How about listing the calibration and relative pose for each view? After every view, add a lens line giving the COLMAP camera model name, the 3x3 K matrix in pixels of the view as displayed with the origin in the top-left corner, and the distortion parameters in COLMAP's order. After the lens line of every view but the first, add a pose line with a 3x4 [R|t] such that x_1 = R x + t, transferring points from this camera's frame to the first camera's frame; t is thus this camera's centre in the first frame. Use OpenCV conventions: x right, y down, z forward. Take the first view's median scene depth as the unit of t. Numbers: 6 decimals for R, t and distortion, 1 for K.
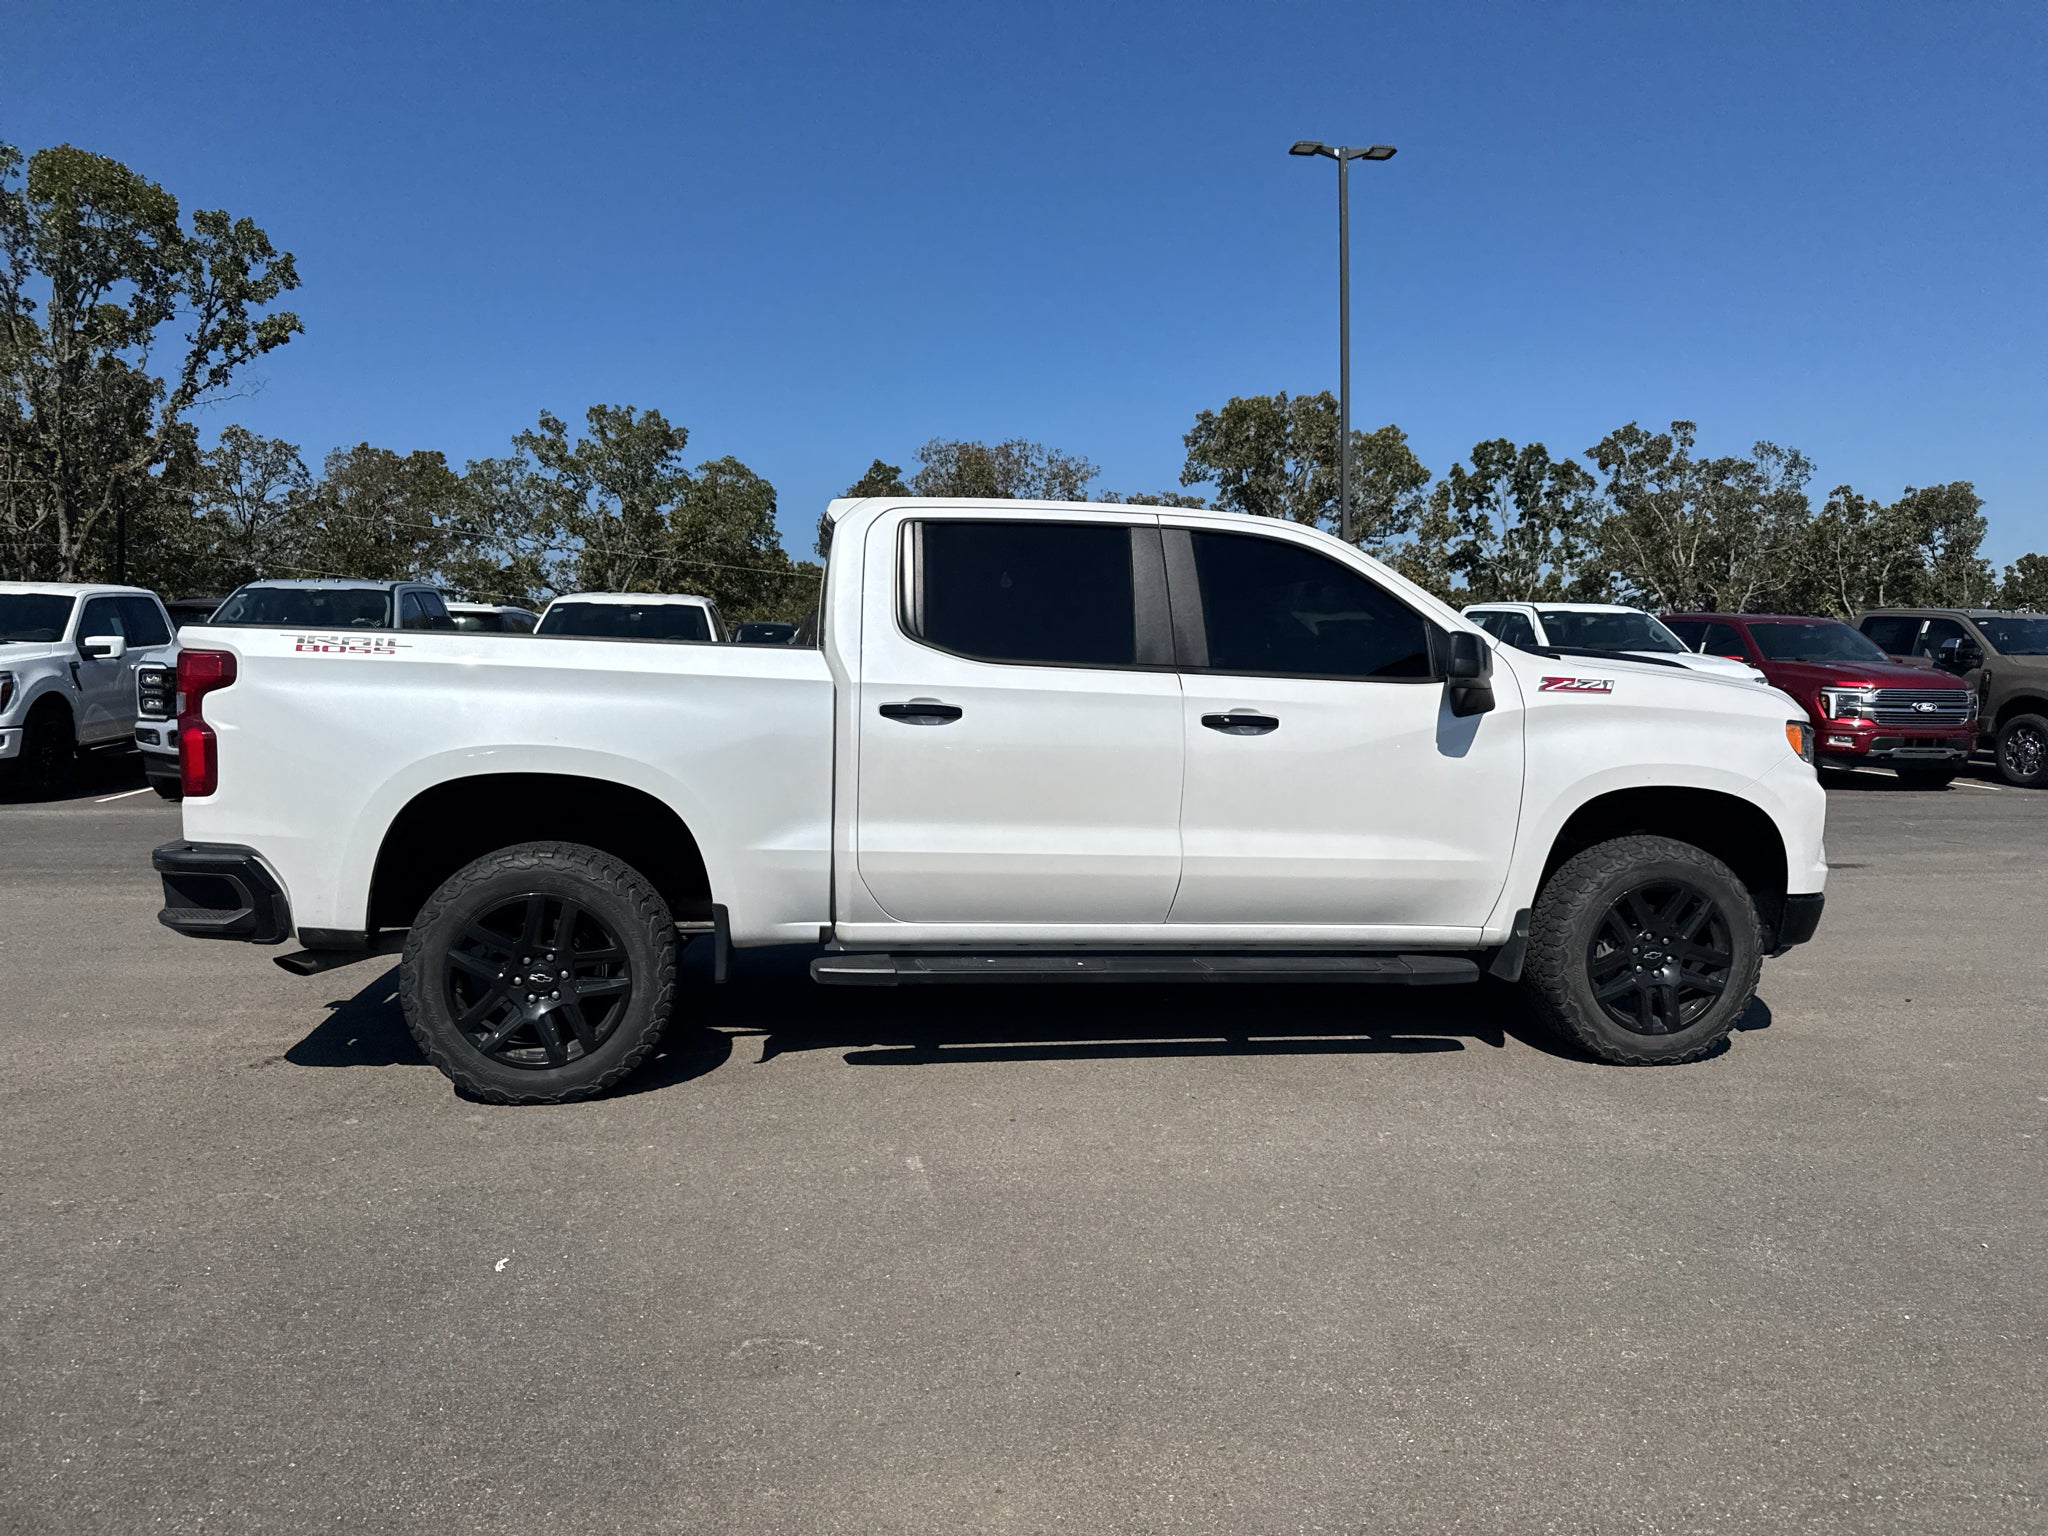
lens RADIAL K [[1436.3, 0, 1032.6], [0, 1436.3, 774.5], [0, 0, 1]] dist [0.151723, -0.281955]
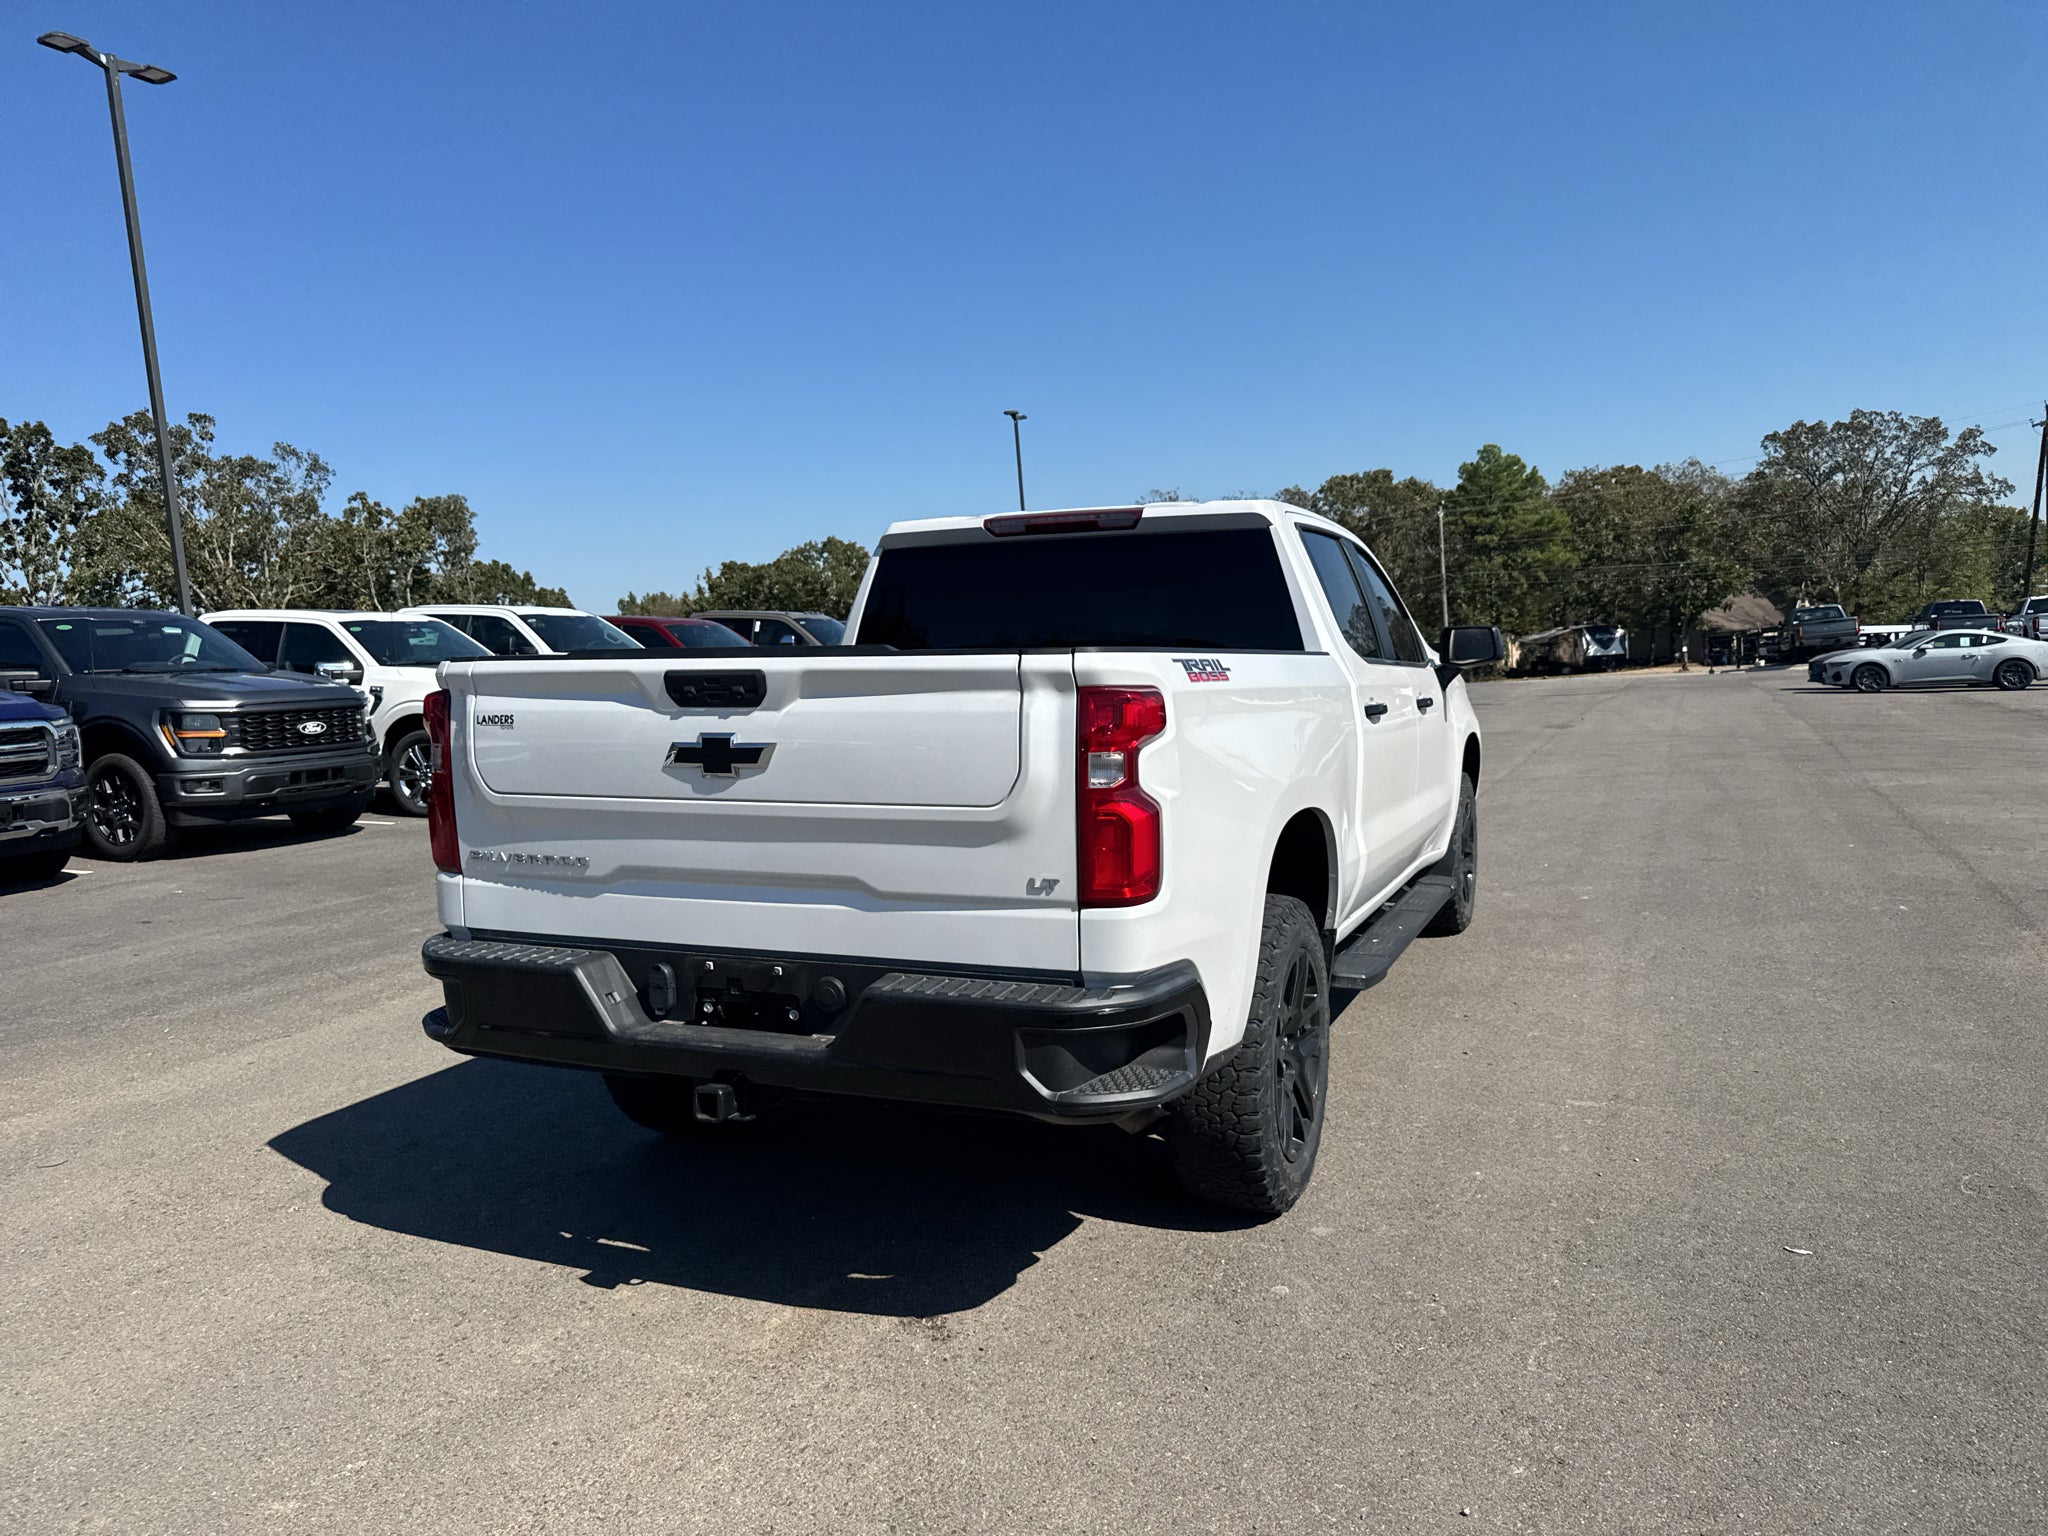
lens RADIAL K [[1447.0, 0, 1020.5], [0, 1447.0, 786.9], [0, 0, 1]] dist [0.089182, -0.124049]
pose [[0.539458, -0.108113, 0.835043, -0.973981], [0.102897, 0.992754, 0.062059, -0.071977], [-0.835702, 0.052445, 0.546673, 0.571811]]
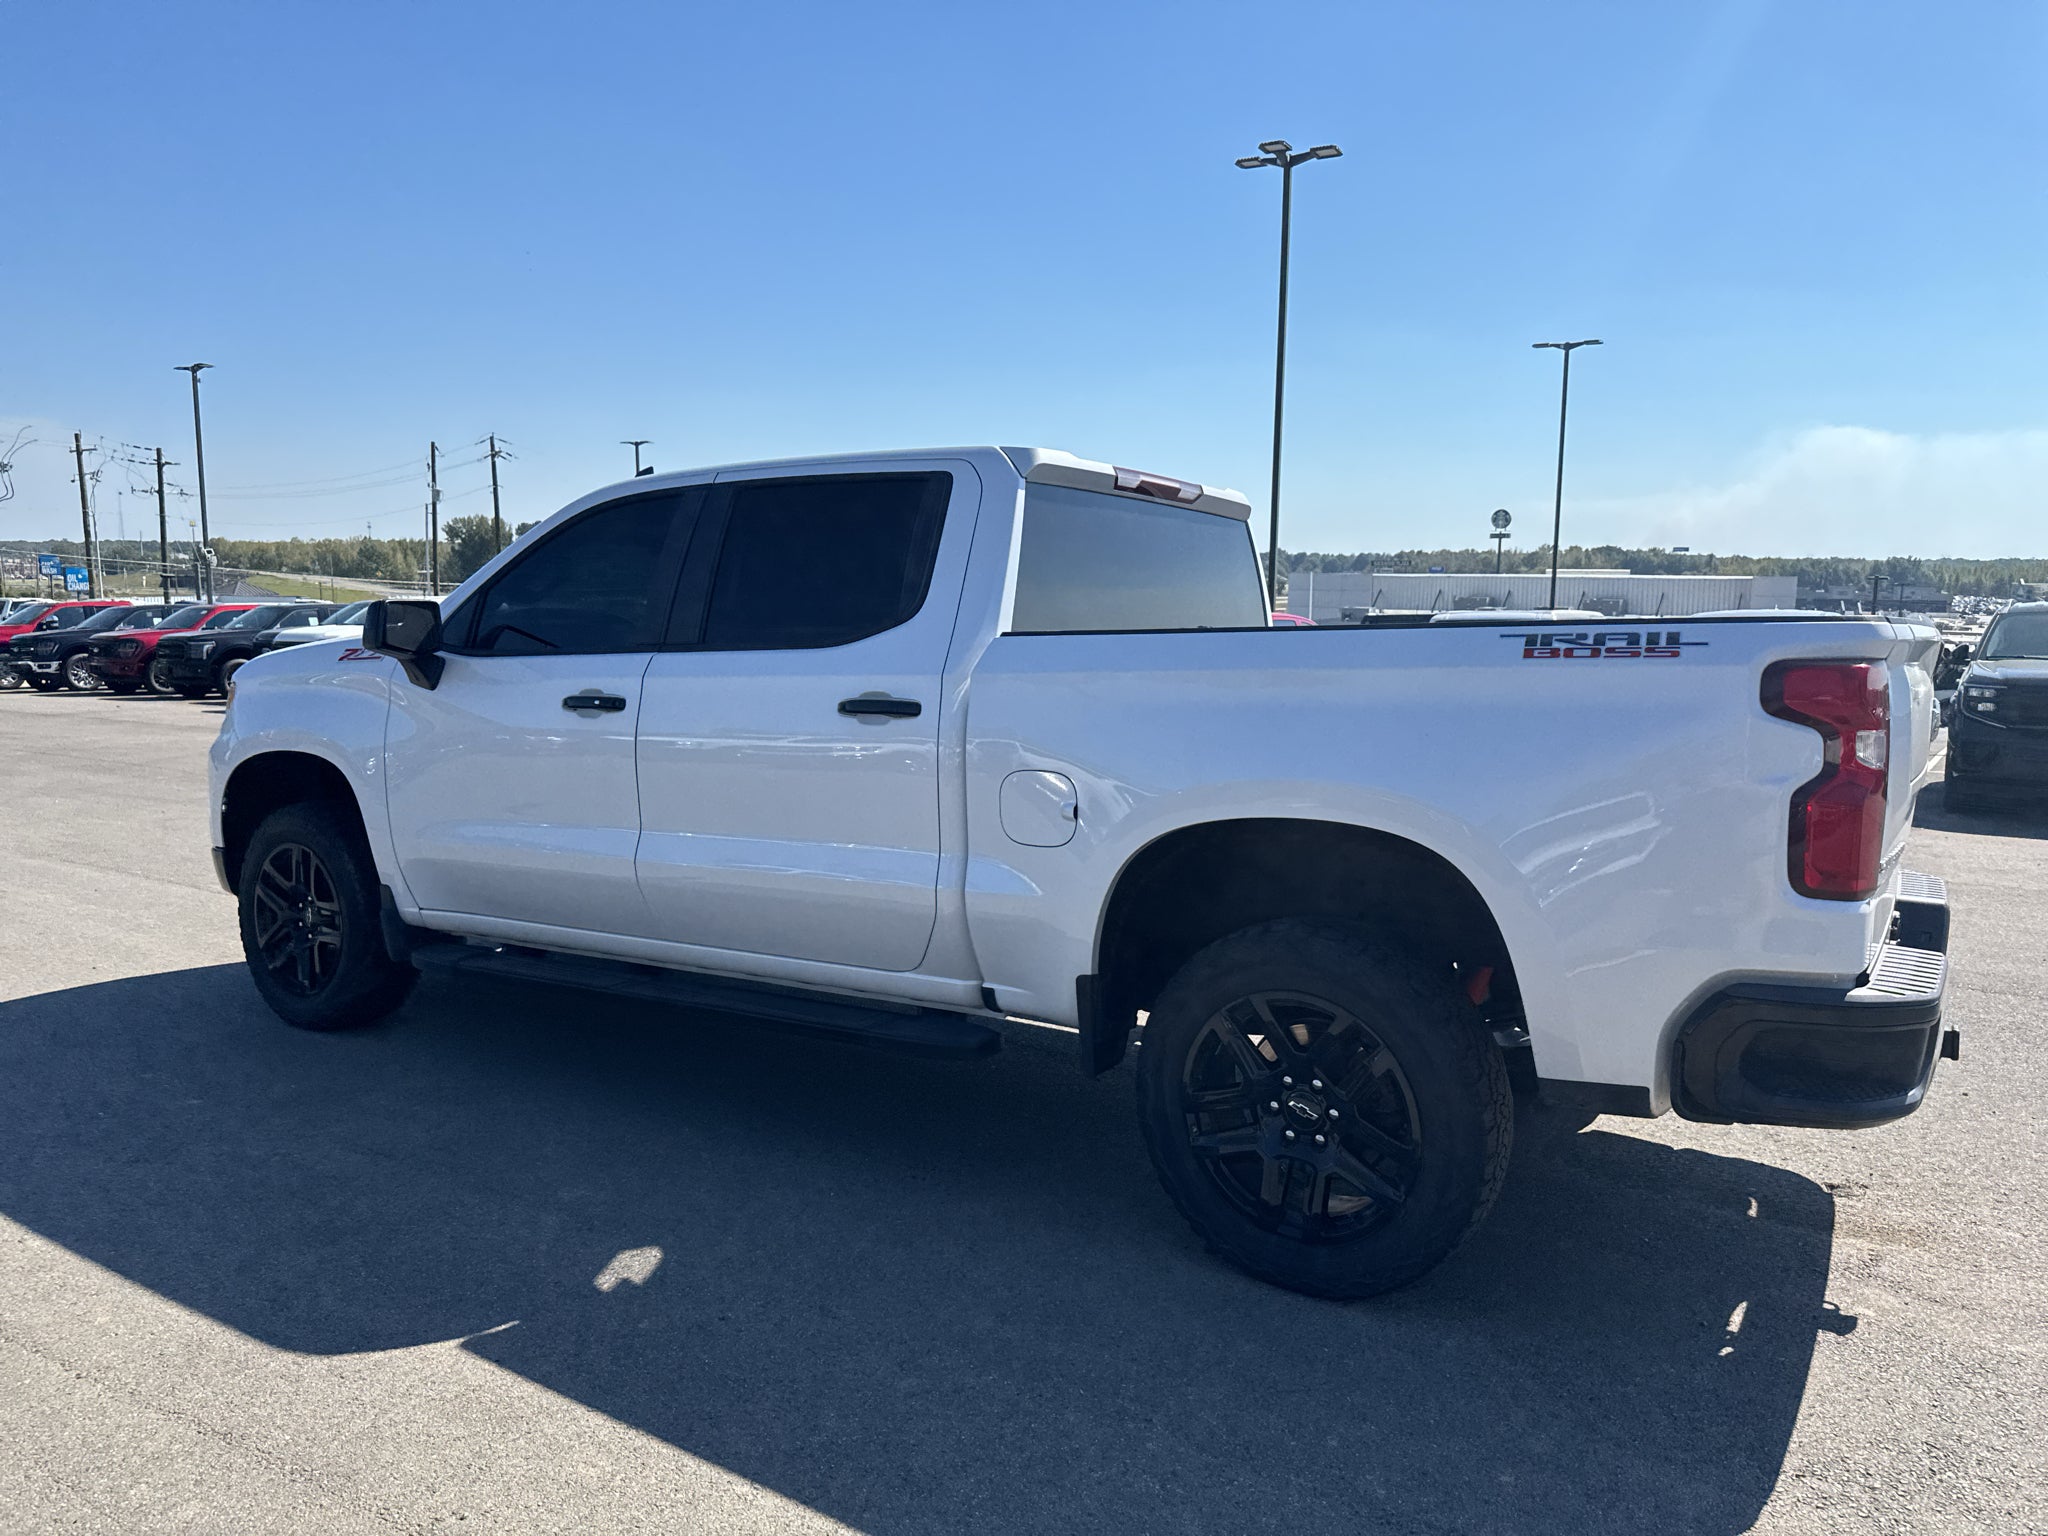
lens RADIAL K [[1450.8, 0, 1024.0], [0, 1450.8, 768.0], [0, 0, 1]] dist [0.107063, -0.153819]
pose [[-0.737591, -0.082814, 0.670151, -0.678946], [0.035856, 0.986247, 0.161341, -0.159506], [-0.674295, 0.143033, -0.724477, 1.754474]]
